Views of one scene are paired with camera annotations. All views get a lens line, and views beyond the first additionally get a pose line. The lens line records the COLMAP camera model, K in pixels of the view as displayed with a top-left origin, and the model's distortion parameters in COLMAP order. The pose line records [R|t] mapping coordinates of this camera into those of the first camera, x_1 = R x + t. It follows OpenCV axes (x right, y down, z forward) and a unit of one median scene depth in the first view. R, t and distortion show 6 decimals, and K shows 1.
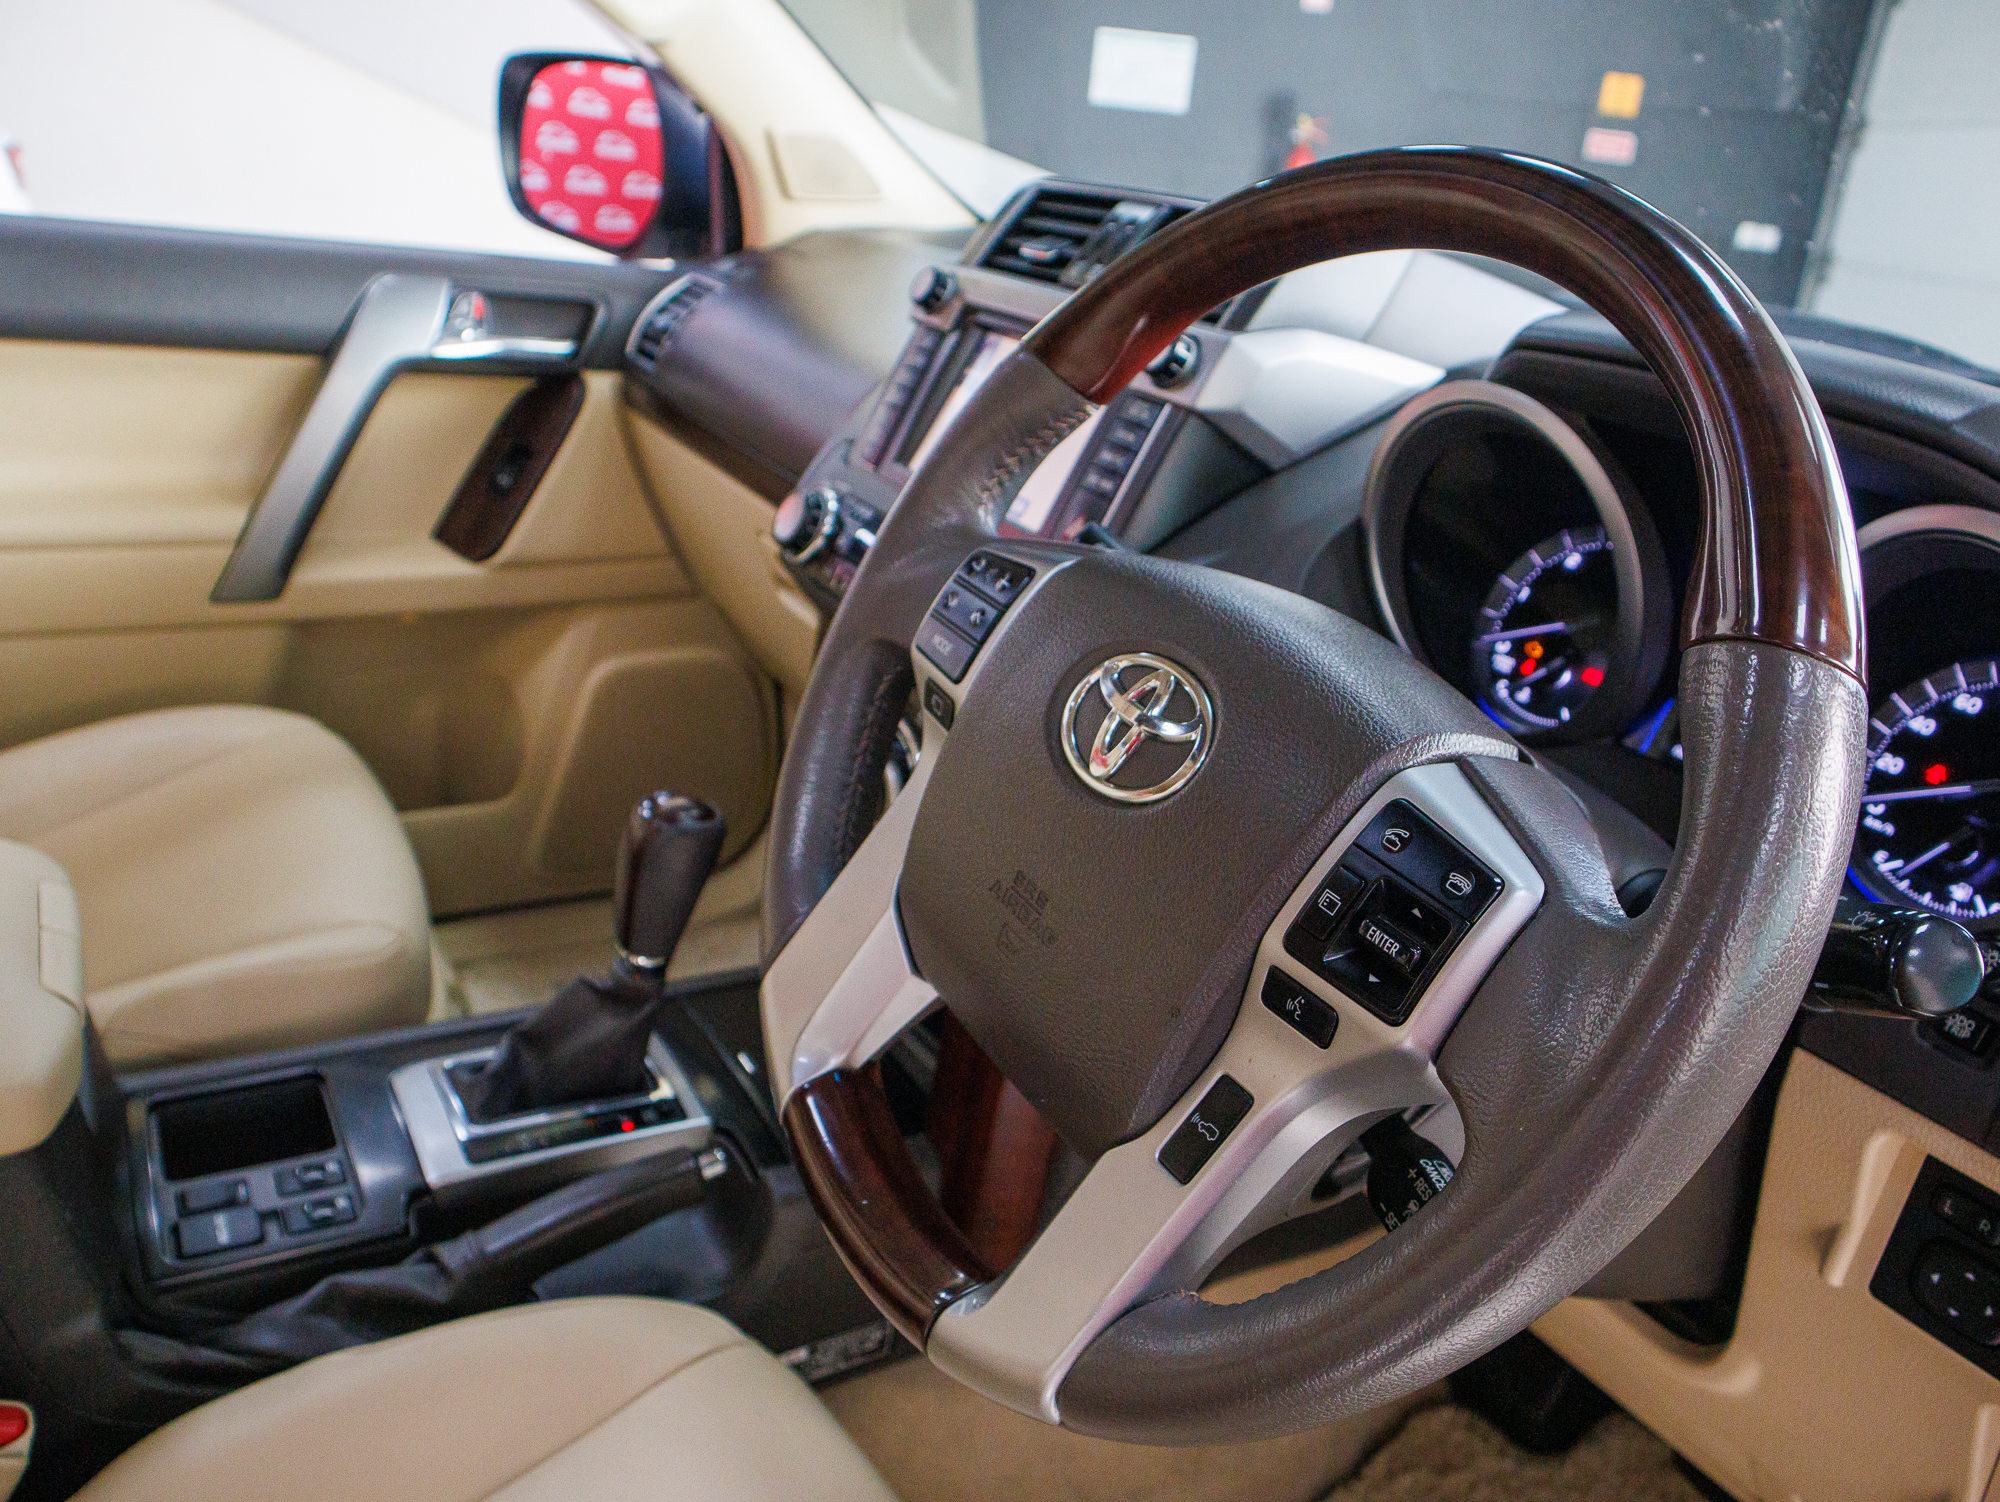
lens RADIAL K [[1561.4, 0, 988.0], [0, 1561.4, 757.6], [0, 0, 1]] dist [-0.126996, 0.084081]
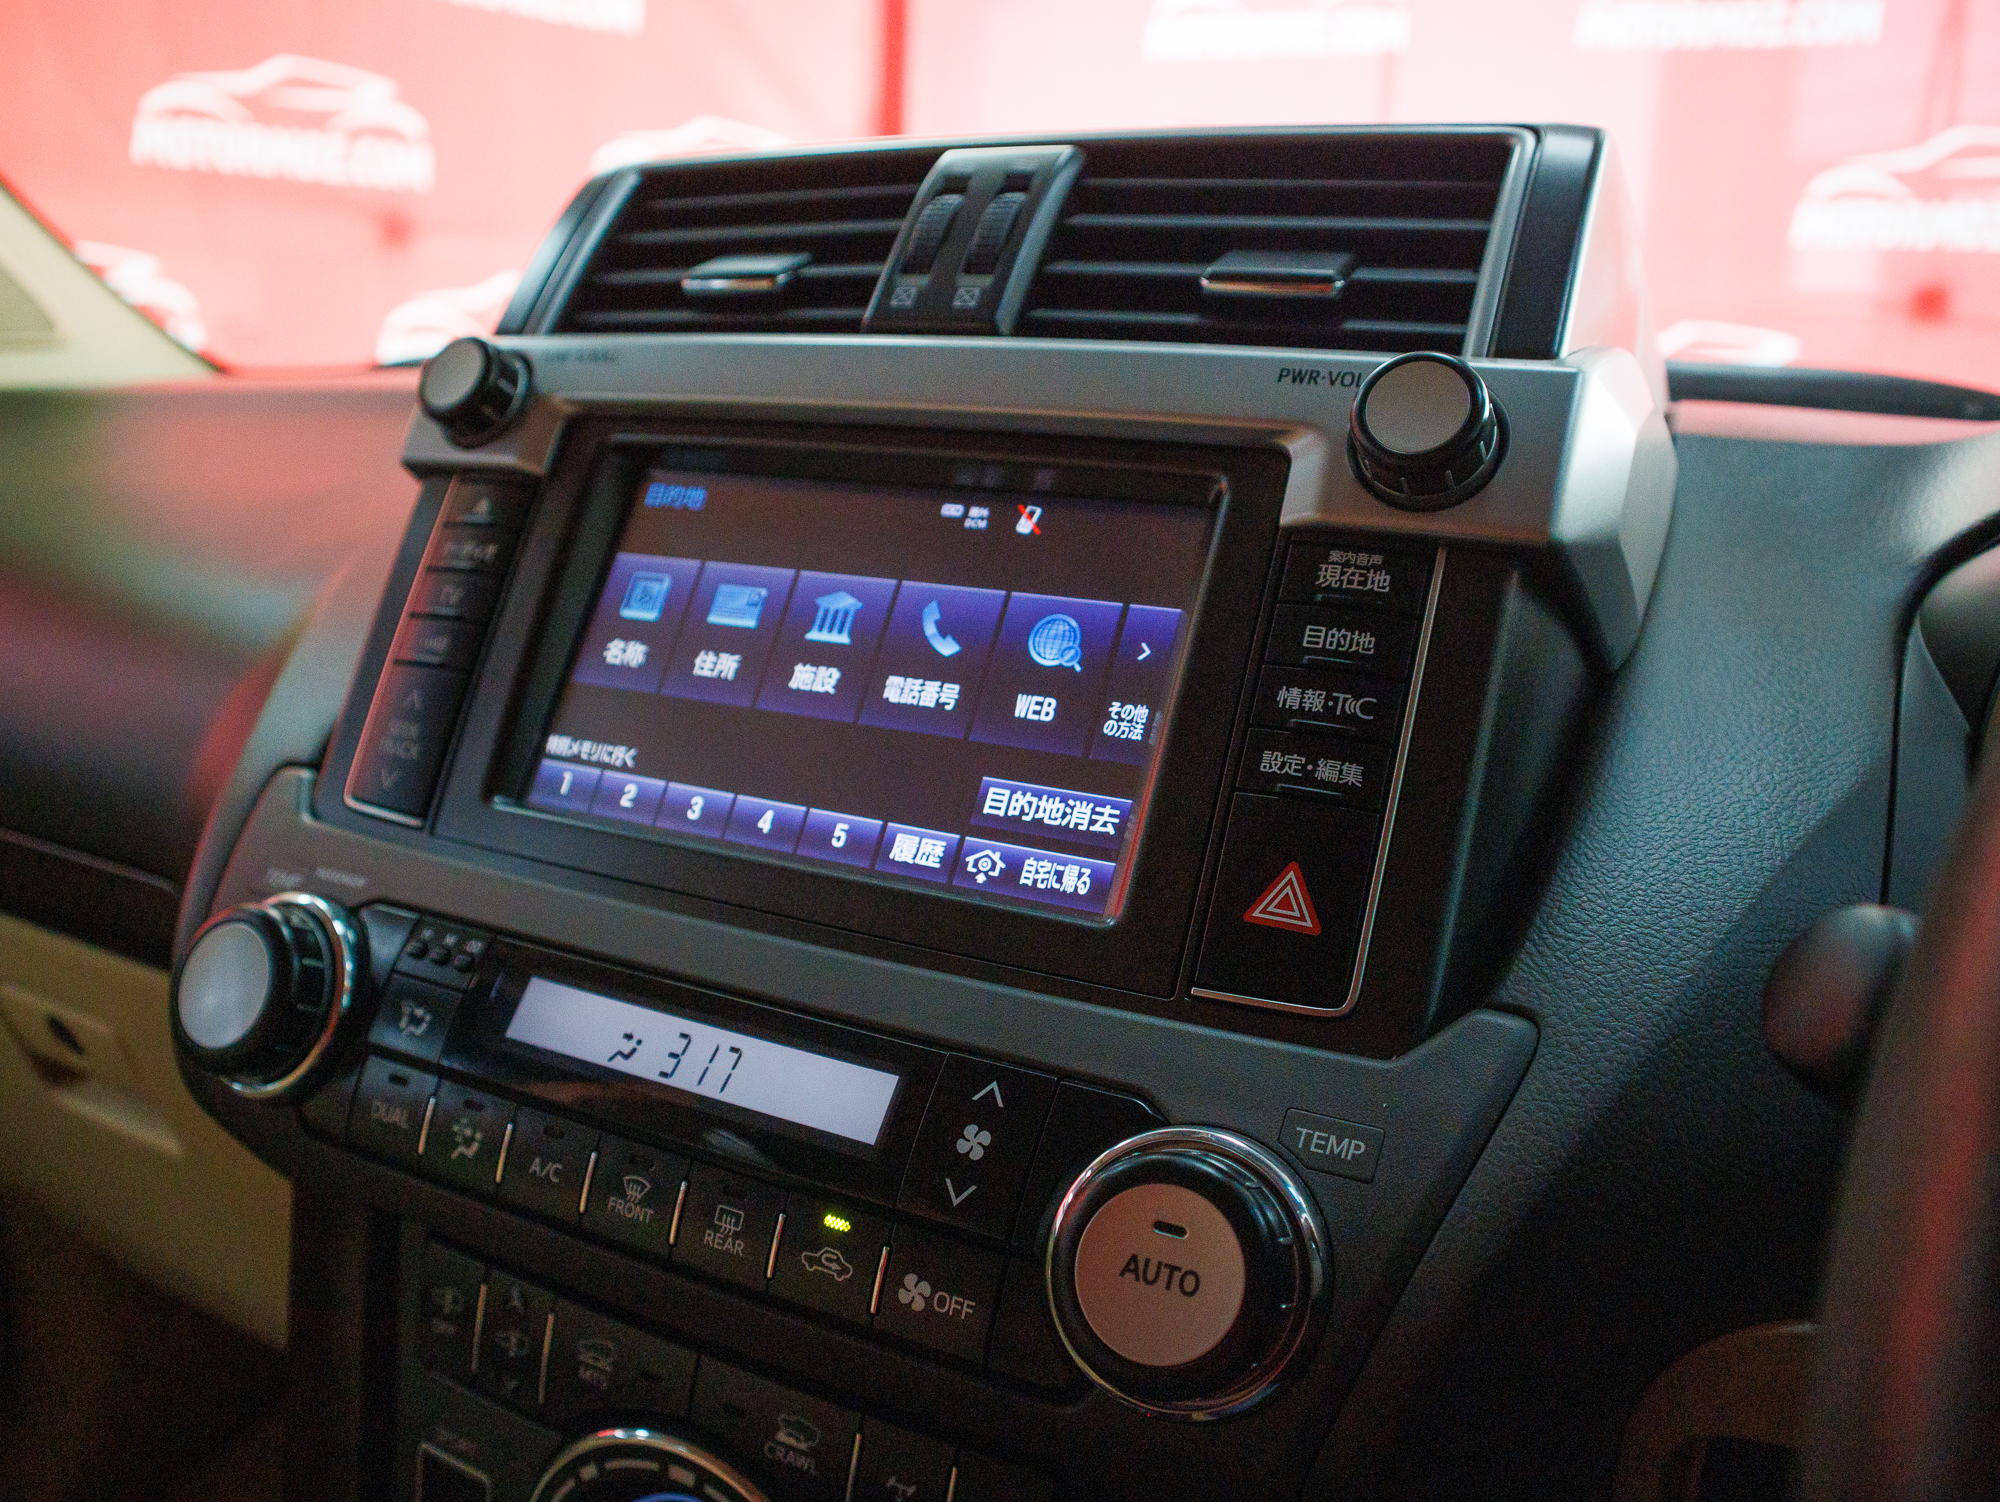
lens RADIAL K [[1561.4, 0, 988.0], [0, 1561.4, 757.6], [0, 0, 1]] dist [-0.126996, 0.084081]
pose [[0.835706, -0.162658, 0.524536, -0.164559], [0.232961, 0.969936, -0.070385, -0.147066], [-0.497317, 0.181018, 0.848474, 0.615461]]
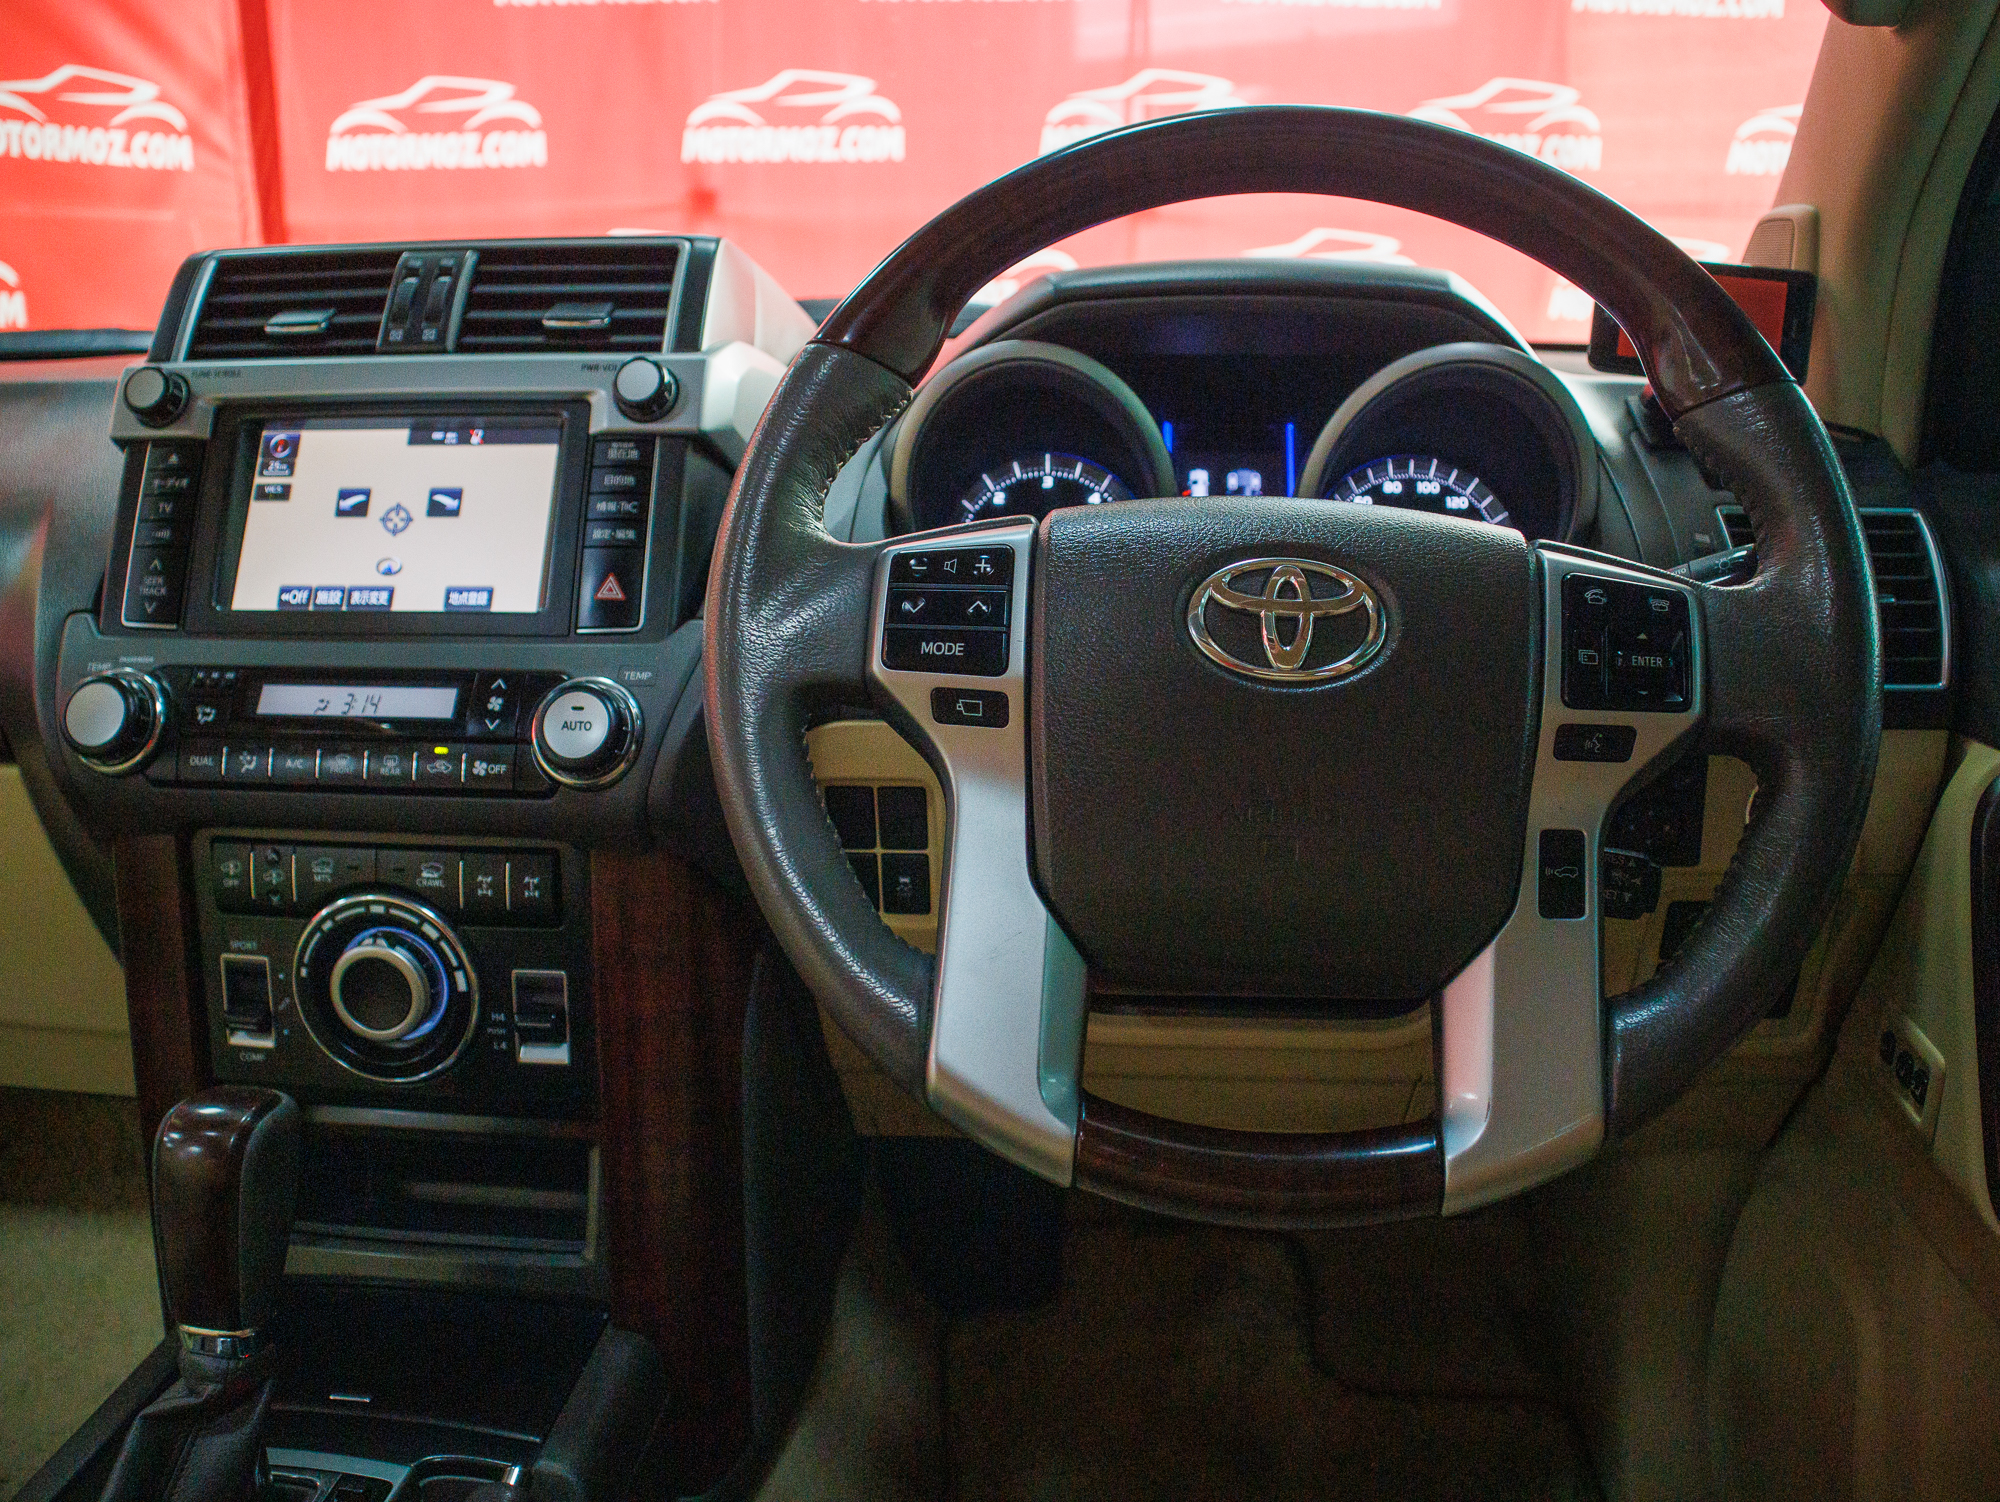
lens RADIAL K [[1561.4, 0, 988.0], [0, 1561.4, 757.6], [0, 0, 1]] dist [-0.126996, 0.084081]
pose [[0.570592, -0.312935, 0.759274, -0.459459], [0.360891, 0.926043, 0.110460, -0.065443], [-0.737687, 0.210988, 0.641328, 0.240428]]
